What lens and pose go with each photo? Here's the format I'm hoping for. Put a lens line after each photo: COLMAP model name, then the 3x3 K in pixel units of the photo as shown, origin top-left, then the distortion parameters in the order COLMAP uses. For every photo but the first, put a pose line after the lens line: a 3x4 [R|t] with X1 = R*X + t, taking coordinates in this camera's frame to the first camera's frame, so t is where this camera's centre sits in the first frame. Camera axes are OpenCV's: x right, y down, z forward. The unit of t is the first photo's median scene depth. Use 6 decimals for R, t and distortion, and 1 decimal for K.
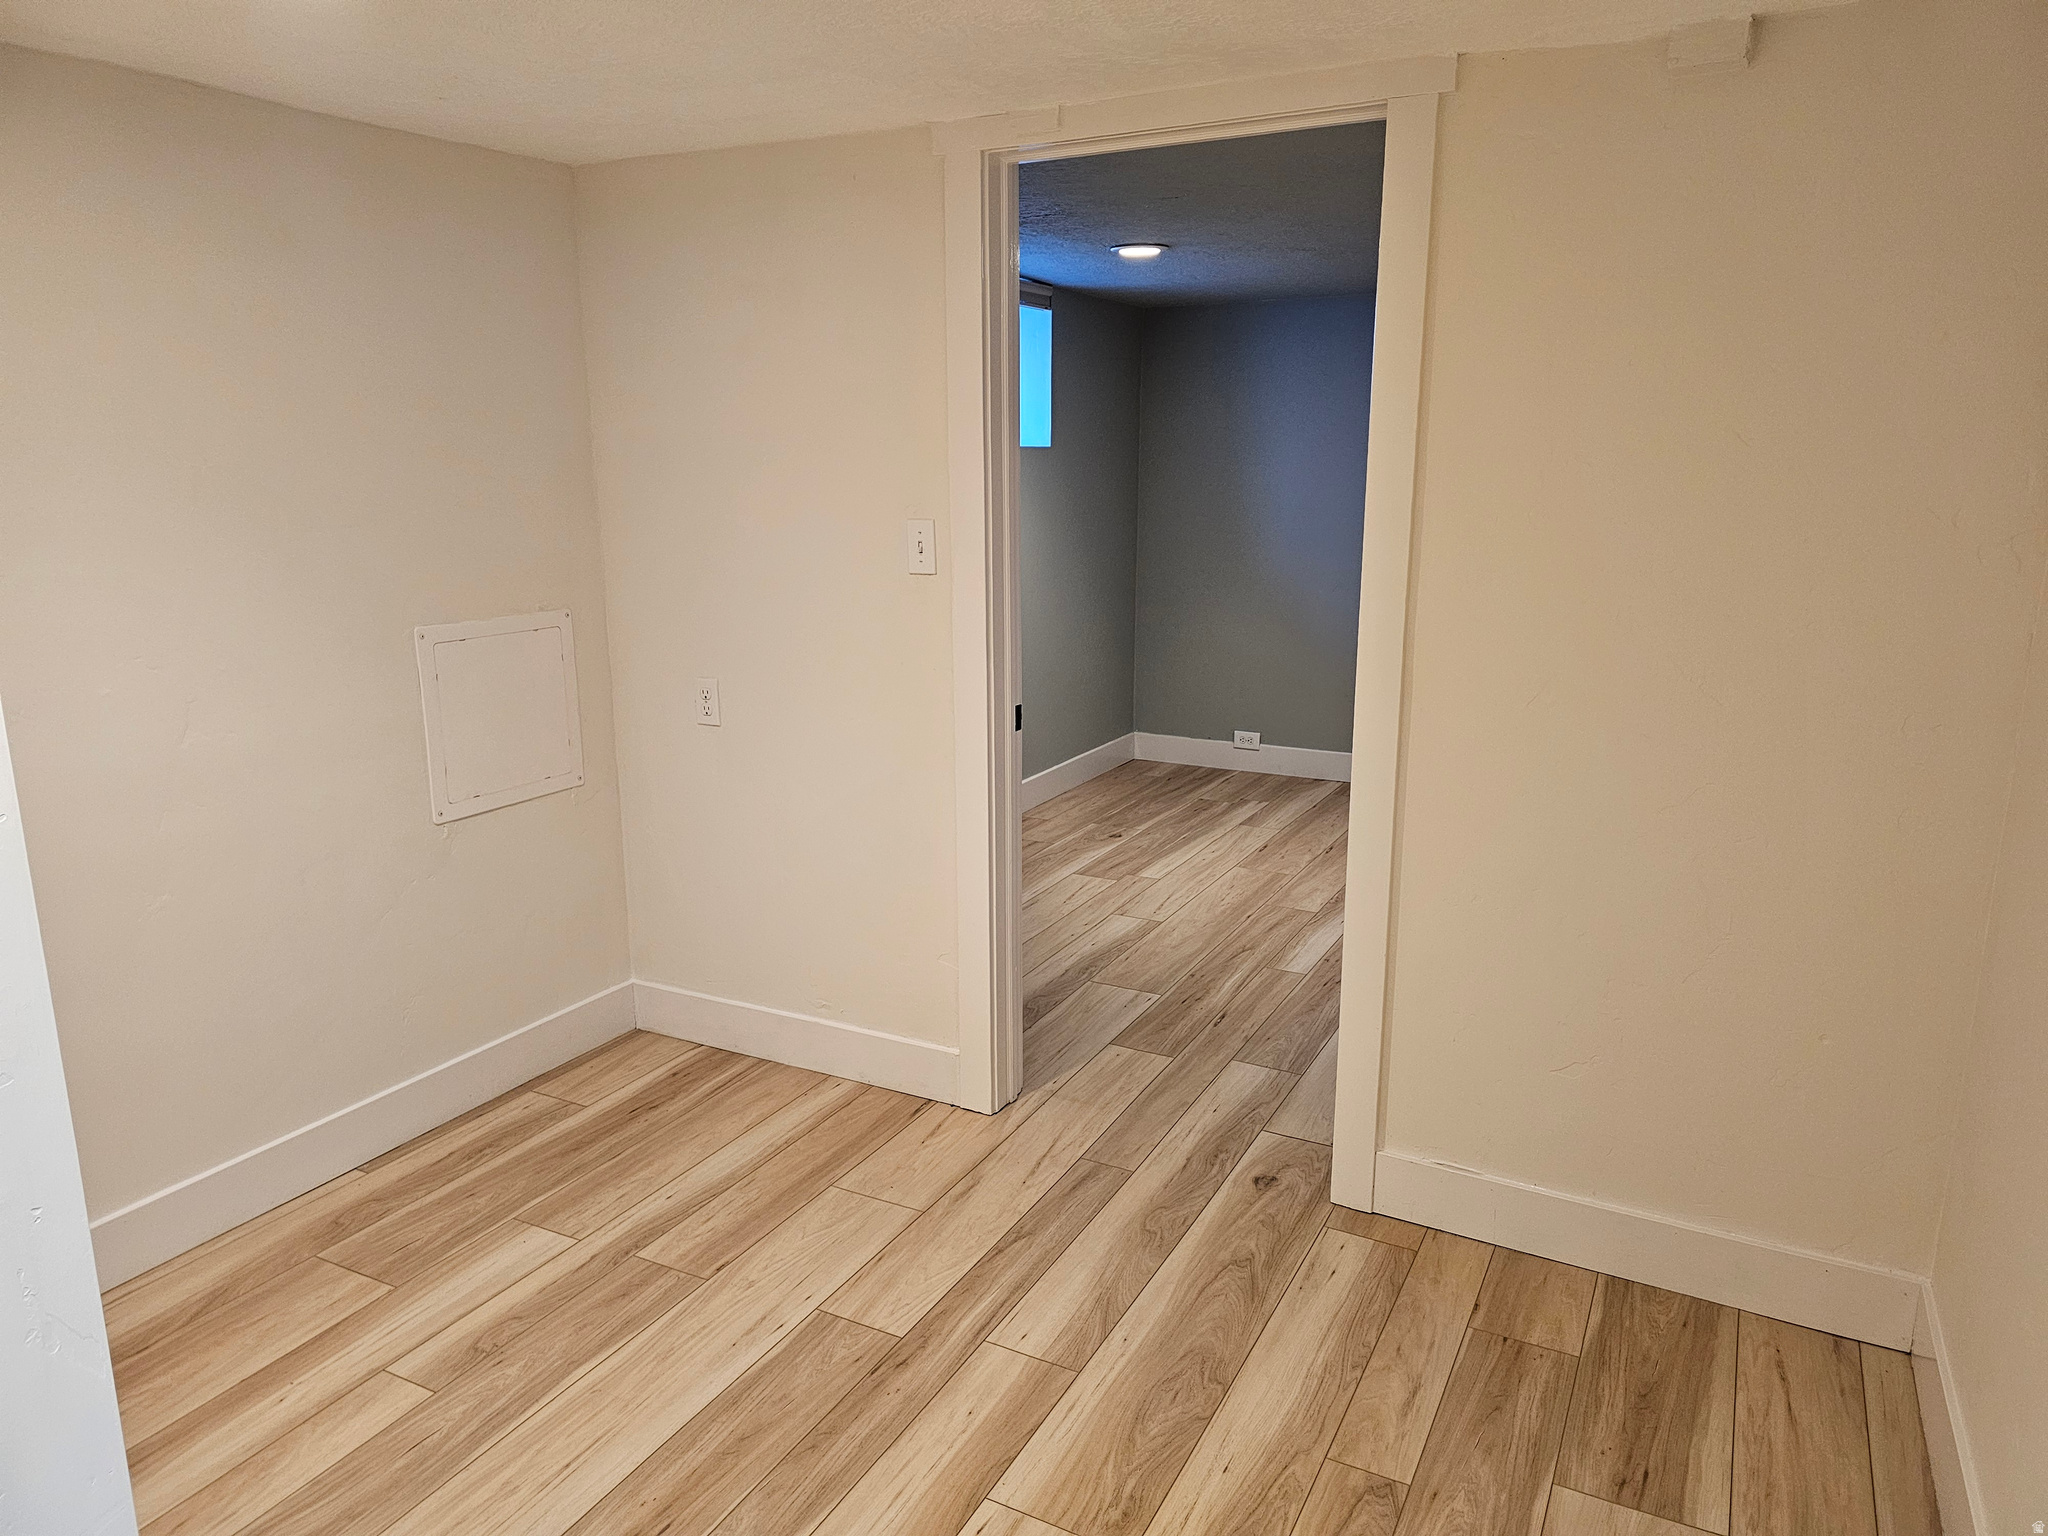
lens RADIAL K [[1366.1, 0, 1035.5], [0, 1366.1, 774.6], [0, 0, 1]] dist [0.024049, -0.002311]
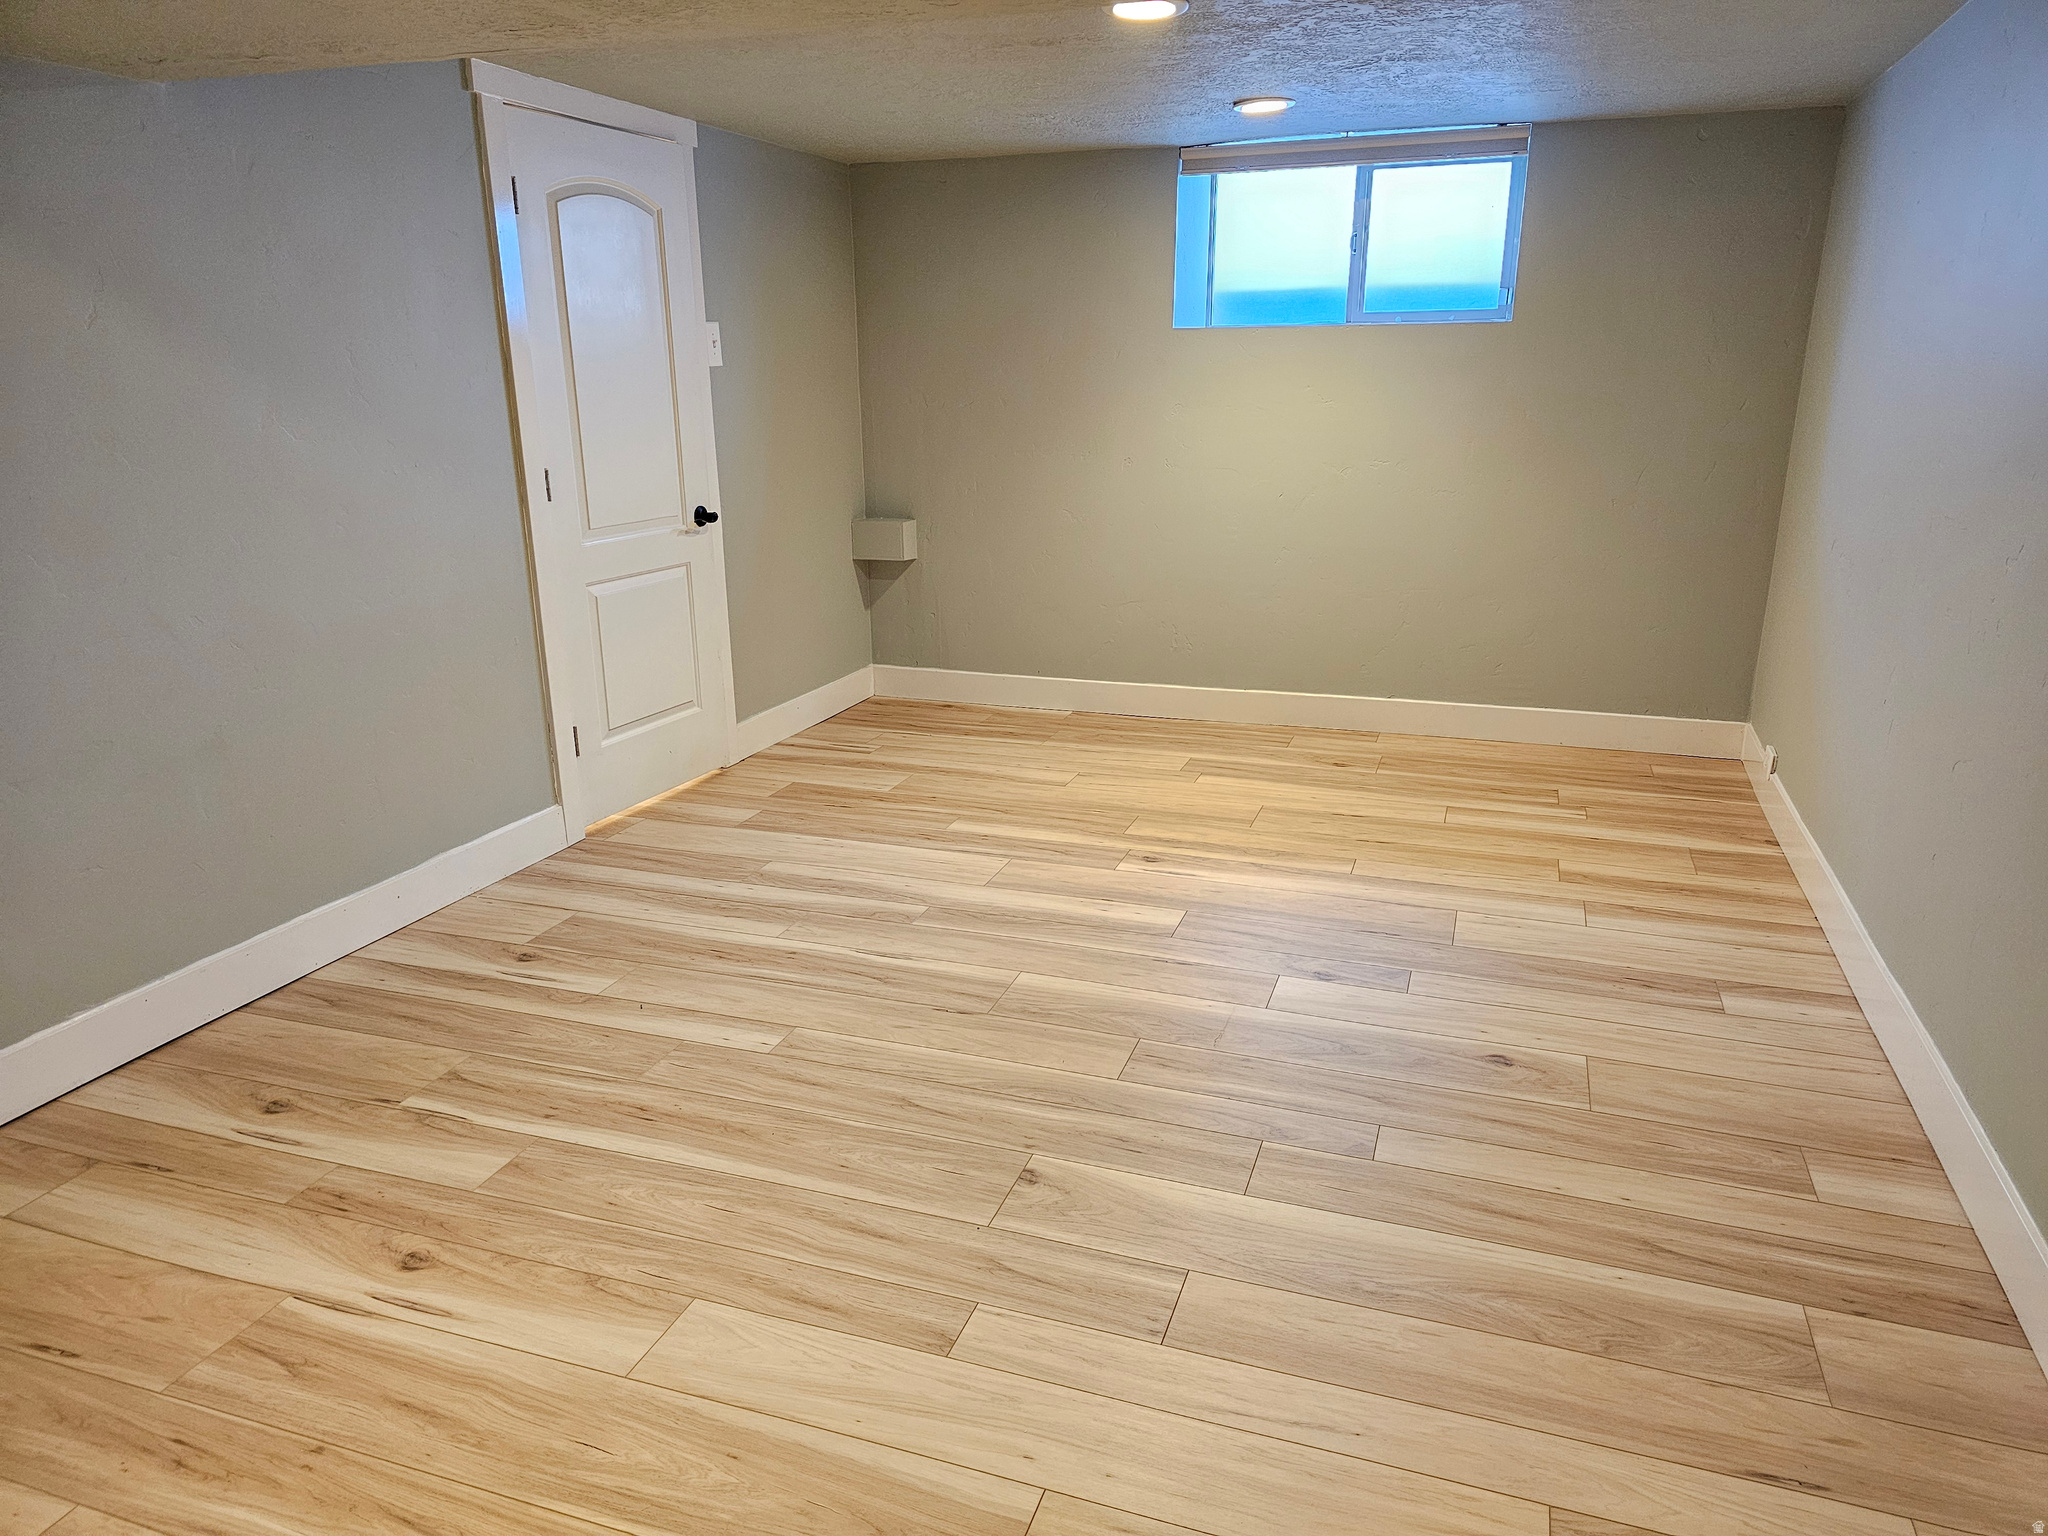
lens RADIAL K [[1366.1, 0, 1035.5], [0, 1366.1, 774.6], [0, 0, 1]] dist [0.024049, -0.002311]
pose [[0.136855, 0.283380, -0.949193, 0.904671], [-0.213652, 0.944100, 0.251055, -0.135723], [0.967276, 0.168439, 0.189750, 0.629202]]
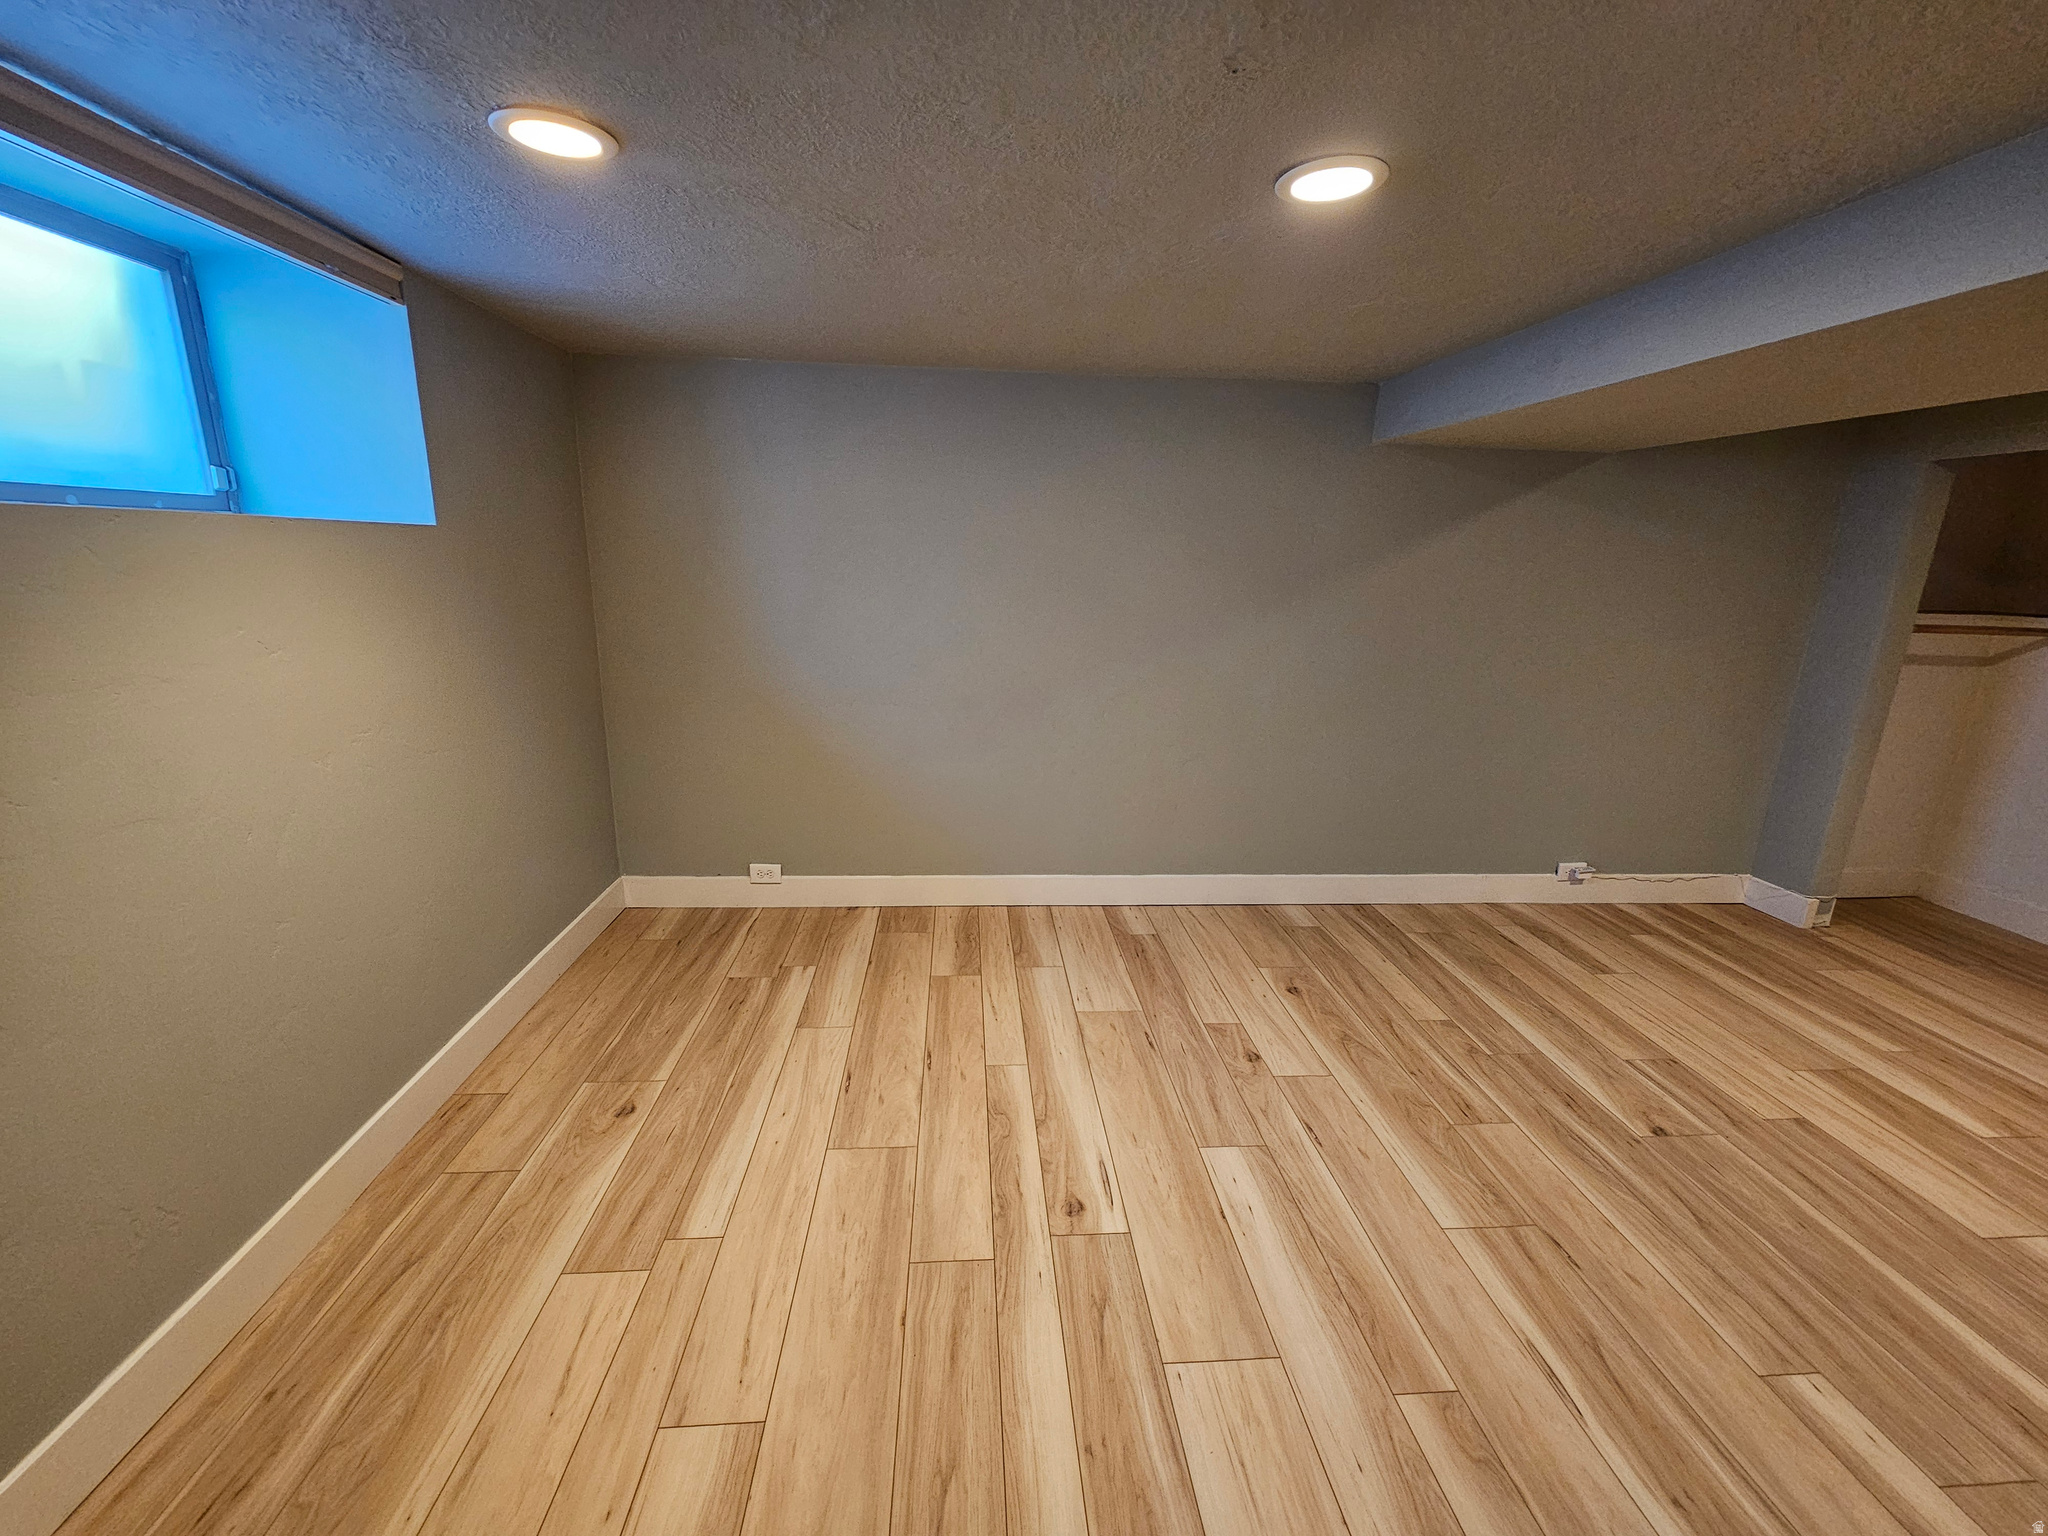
lens RADIAL K [[841.8, 0, 1033.6], [0, 841.8, 770.3], [0, 0, 1]] dist [0.000479, -0.000477]
pose [[0.847009, -0.108407, 0.520407, 0.031013], [0.092450, 0.994107, 0.056613, -0.128016], [-0.523477, 0.000160, 0.852040, 0.539003]]
